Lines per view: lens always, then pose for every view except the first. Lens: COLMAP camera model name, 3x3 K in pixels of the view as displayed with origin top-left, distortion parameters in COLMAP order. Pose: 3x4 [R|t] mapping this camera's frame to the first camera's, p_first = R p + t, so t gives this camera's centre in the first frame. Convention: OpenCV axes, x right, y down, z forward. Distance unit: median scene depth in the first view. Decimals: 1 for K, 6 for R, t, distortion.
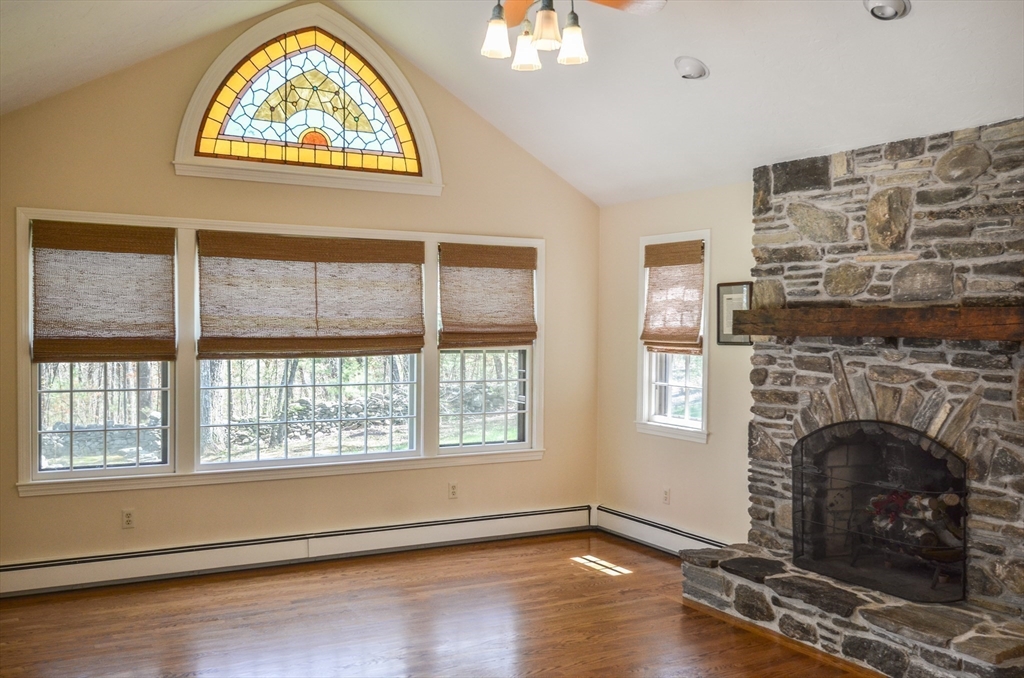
lens RADIAL K [[992.0, 0, 506.1], [0, 992.0, 341.6], [0, 0, 1]] dist [0.021229, 0.000000]
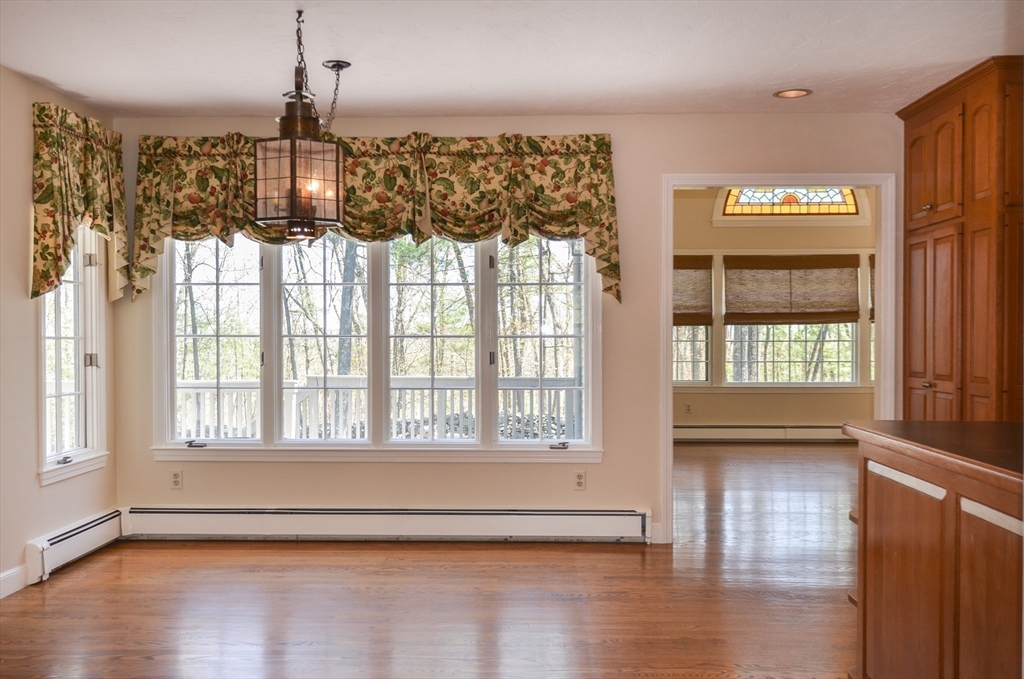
lens RADIAL K [[992.0, 0, 508.0], [0, 992.0, 337.8], [0, 0, 1]] dist [0.021229, 0.000000]
pose [[0.859706, 0.006734, -0.510745, 0.280121], [0.000045, 0.999912, 0.013259, 0.016847], [0.510789, -0.011421, 0.859630, -0.772863]]
